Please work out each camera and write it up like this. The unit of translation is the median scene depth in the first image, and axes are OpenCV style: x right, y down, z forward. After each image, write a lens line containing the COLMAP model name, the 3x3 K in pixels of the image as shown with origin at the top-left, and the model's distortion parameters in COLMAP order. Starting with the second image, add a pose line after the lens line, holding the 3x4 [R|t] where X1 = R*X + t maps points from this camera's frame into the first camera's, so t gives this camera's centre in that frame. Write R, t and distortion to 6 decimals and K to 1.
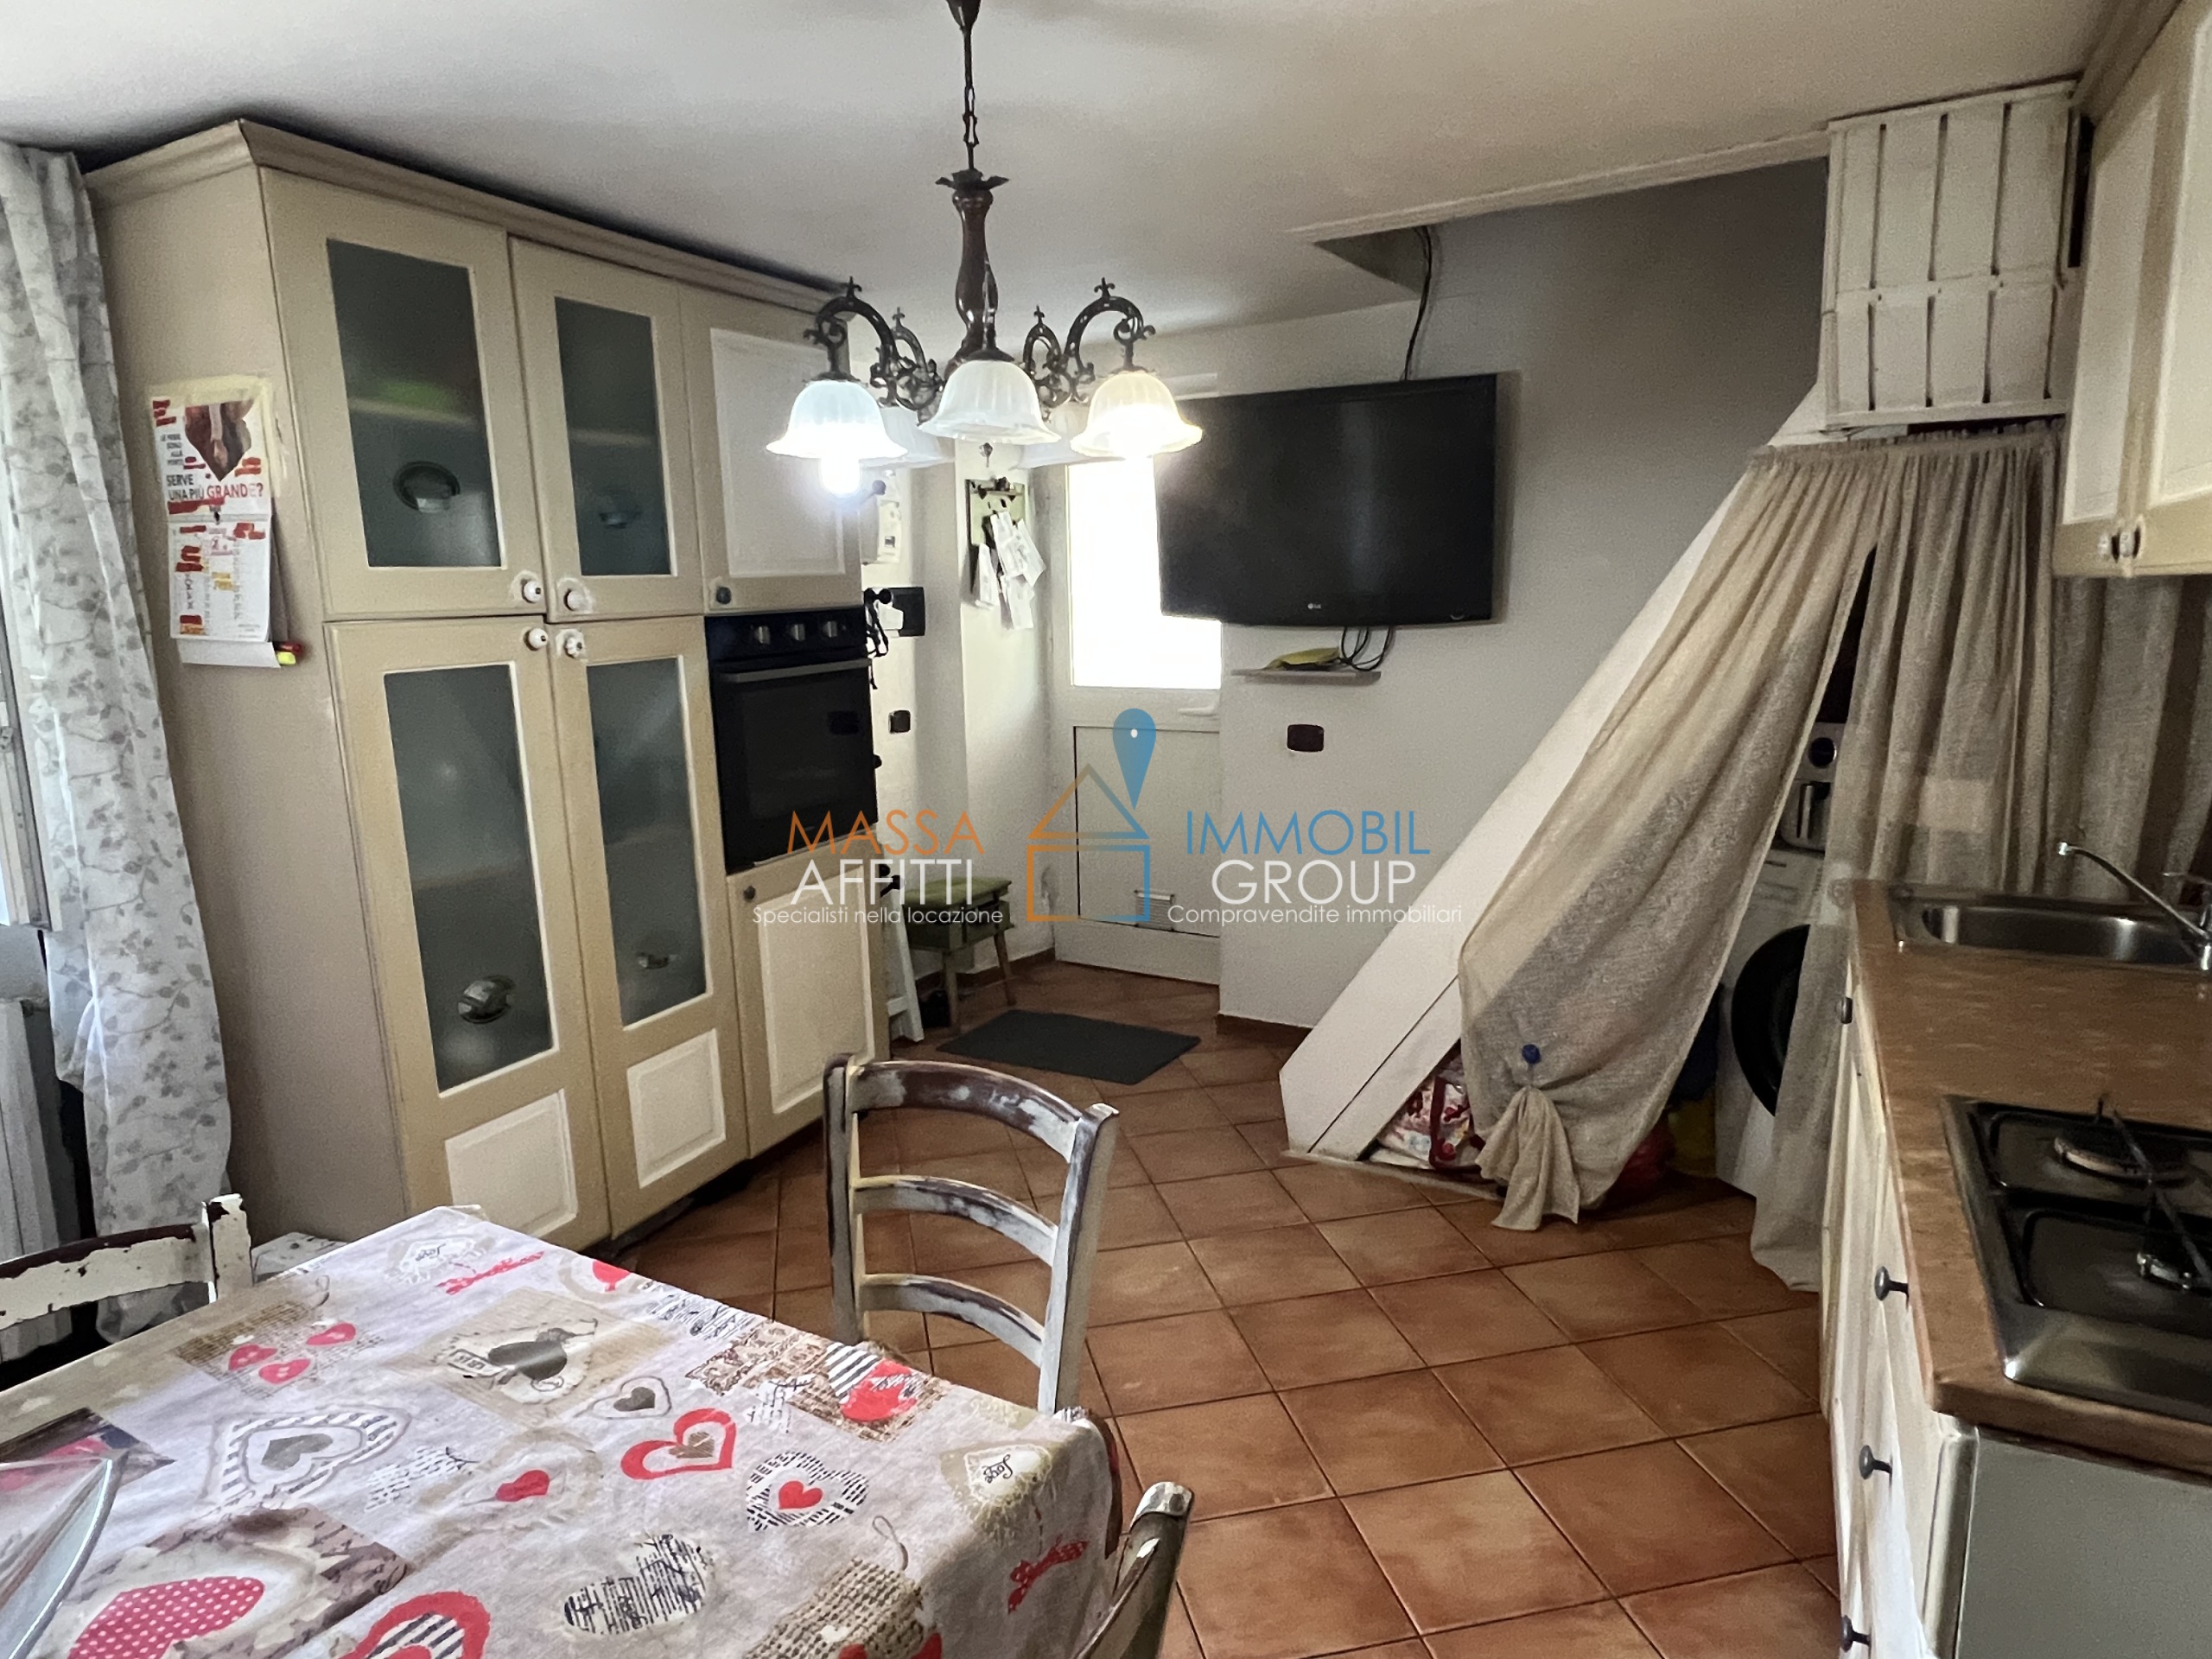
lens RADIAL K [[1334.0, 0, 1101.4], [0, 1334.0, 827.9], [0, 0, 1]] dist [-0.002566, -0.001374]
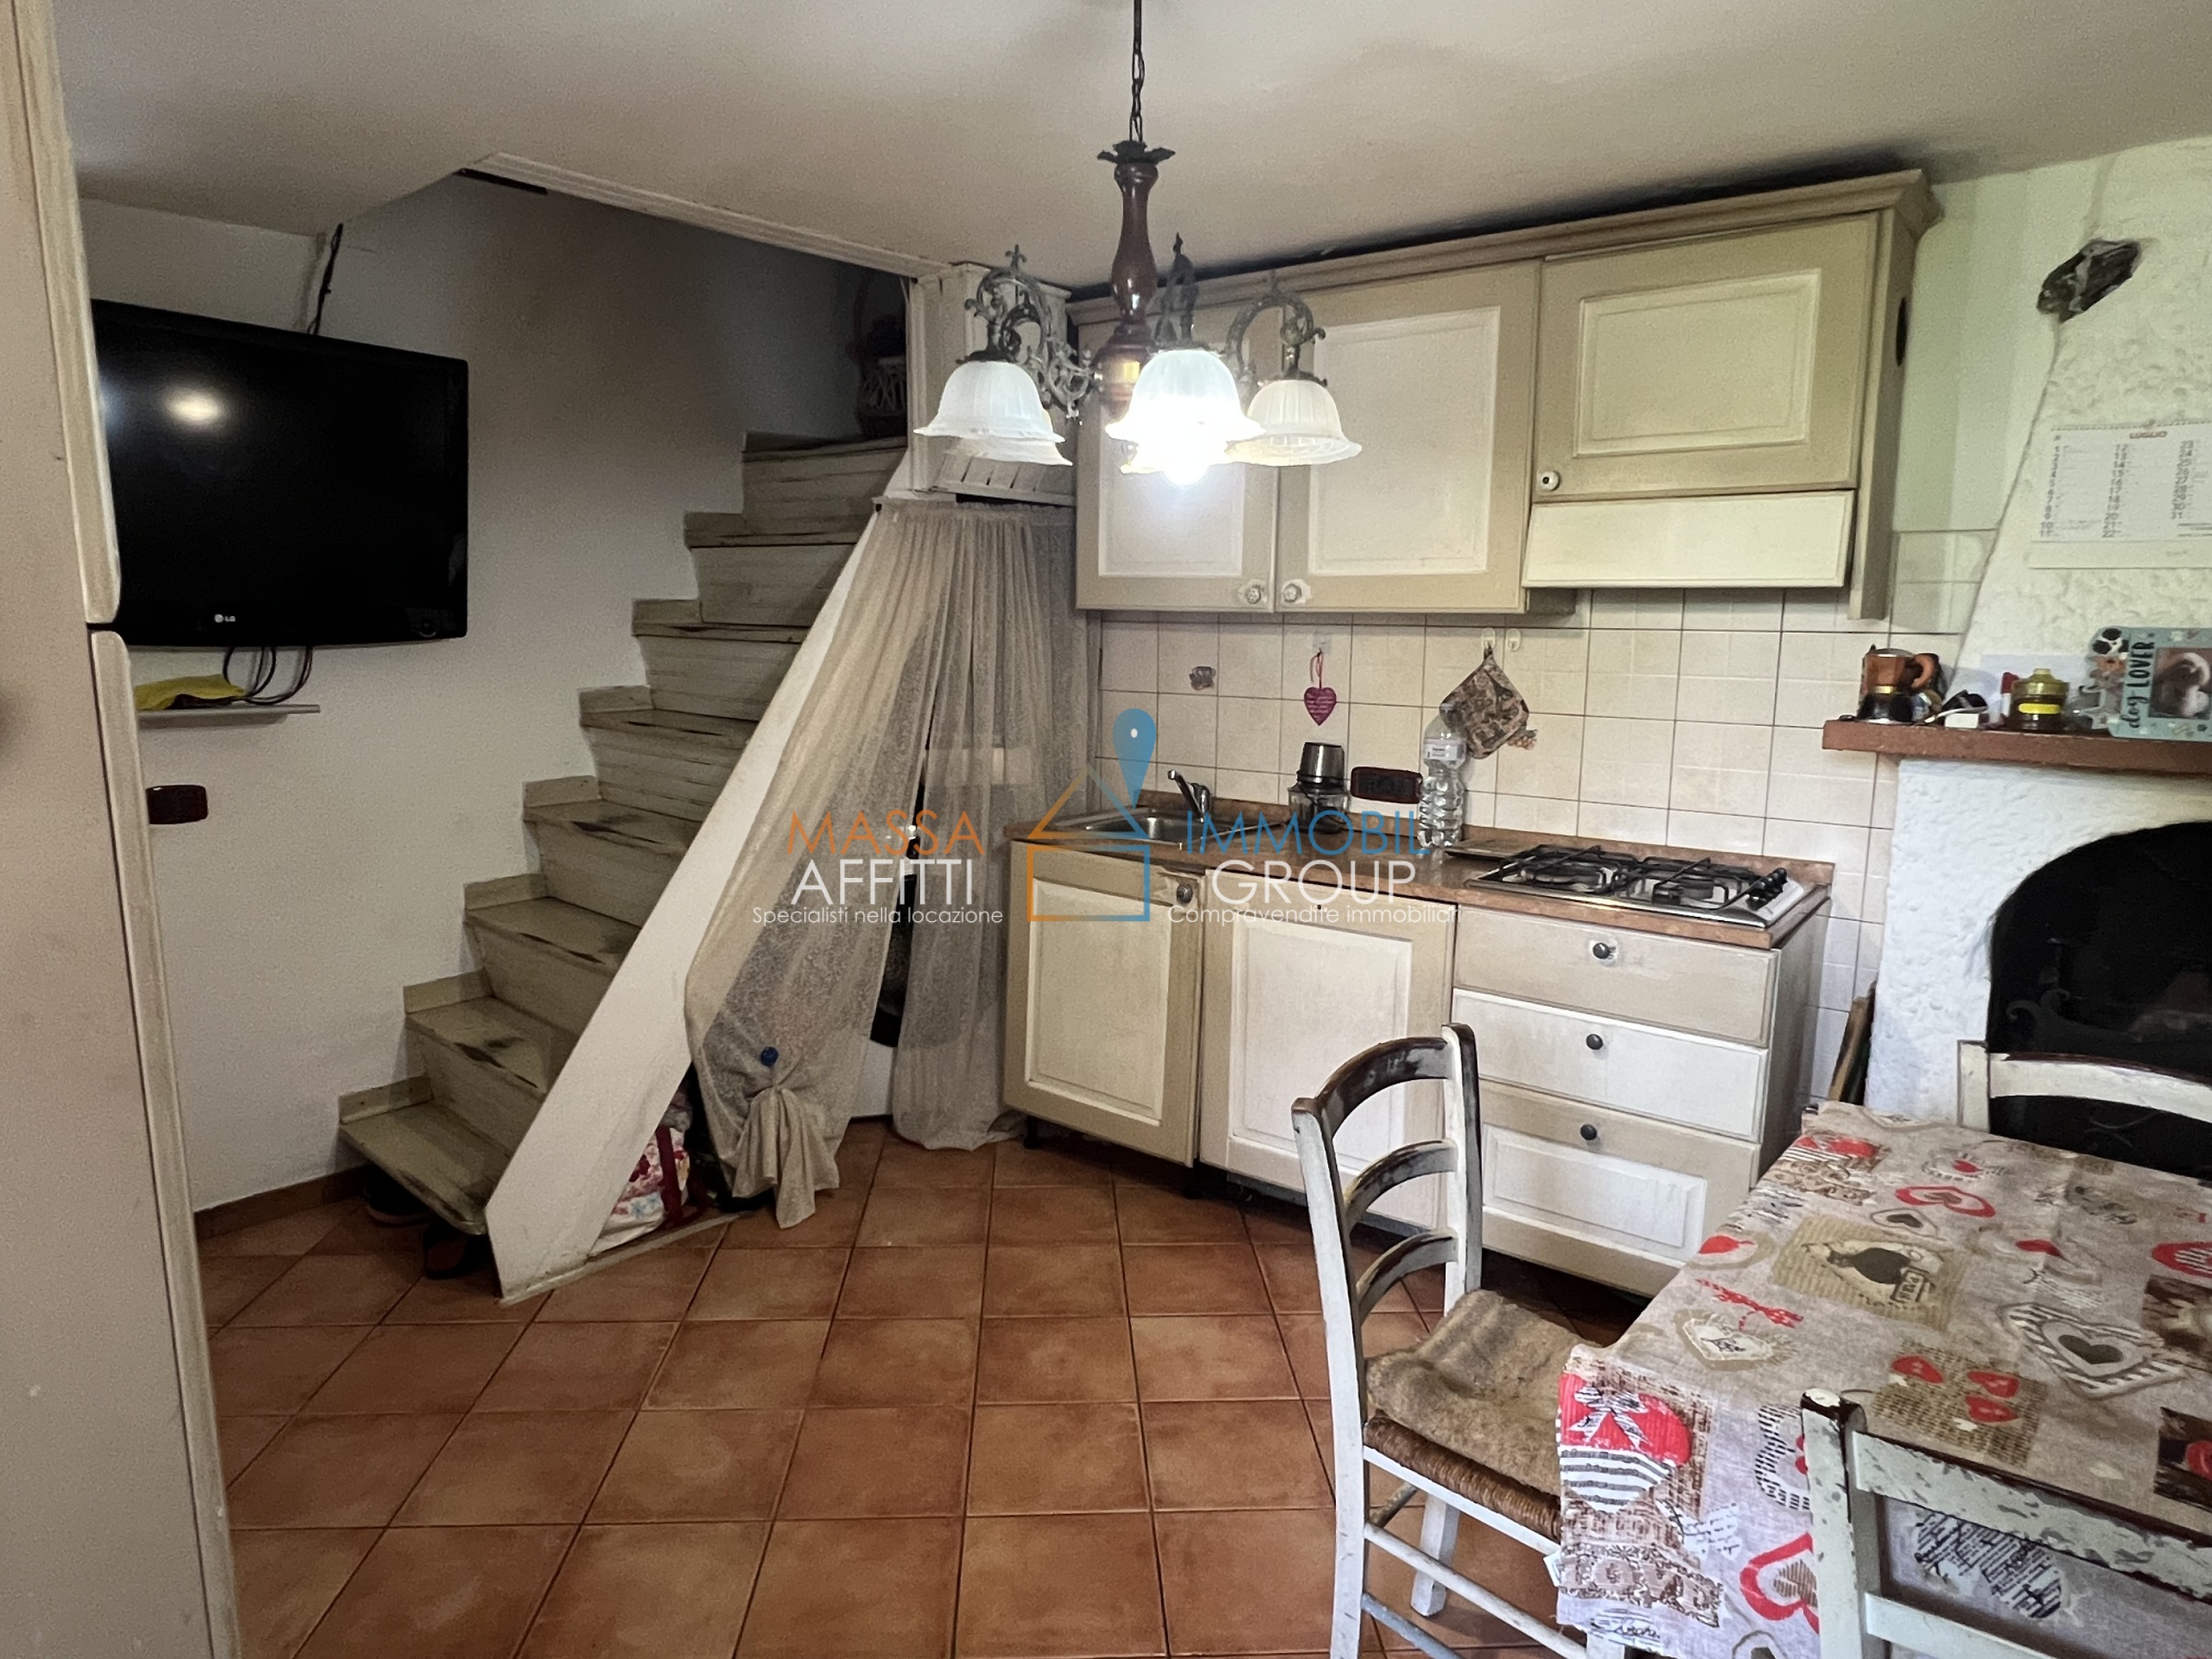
lens RADIAL K [[1334.0, 0, 1099.7], [0, 1334.0, 823.9], [0, 0, 1]] dist [-0.002566, -0.001374]
pose [[0.173915, -0.134455, 0.975539, -1.529524], [0.155151, 0.982004, 0.107686, -0.193930], [-0.972462, 0.132627, 0.191646, 1.311285]]
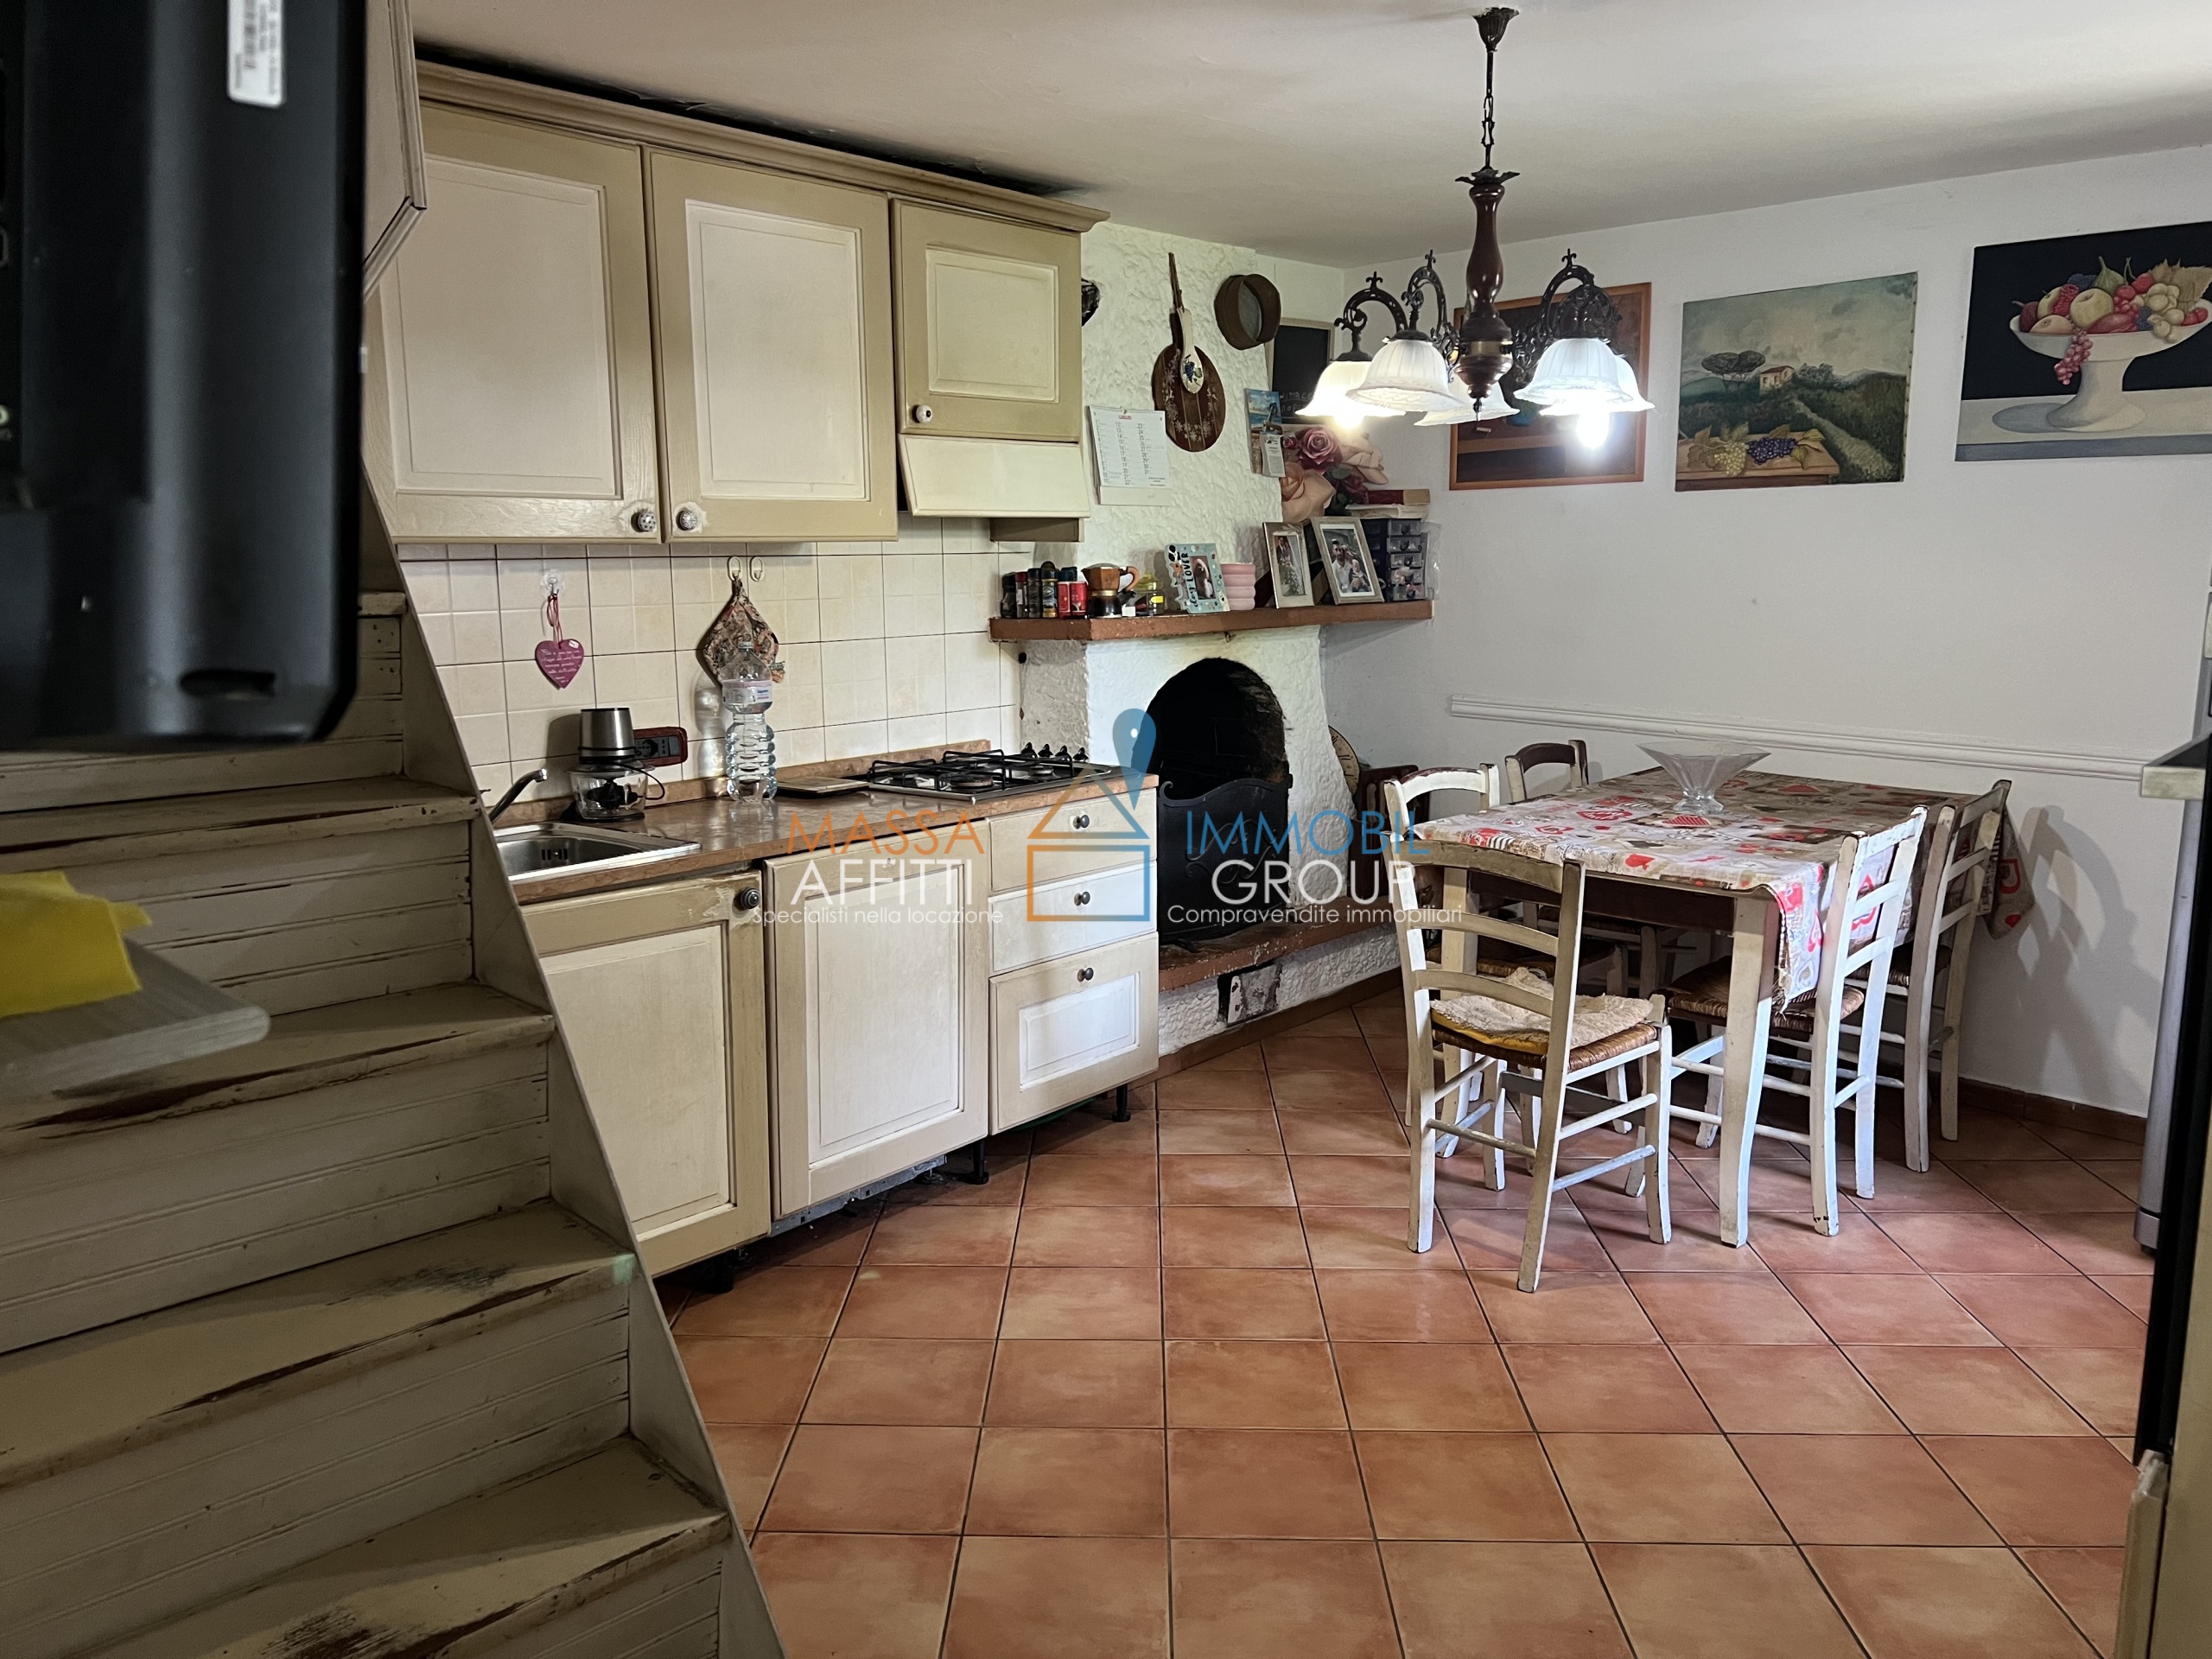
lens RADIAL K [[1647.4, 0, 1086.7], [0, 1647.4, 842.1], [0, 0, 1]] dist [0.026265, -0.037274]
pose [[-0.971902, -0.014854, 0.234918, -0.142453], [0.066370, 0.940220, 0.334039, -0.640082], [-0.225837, 0.340245, -0.912815, 3.763301]]
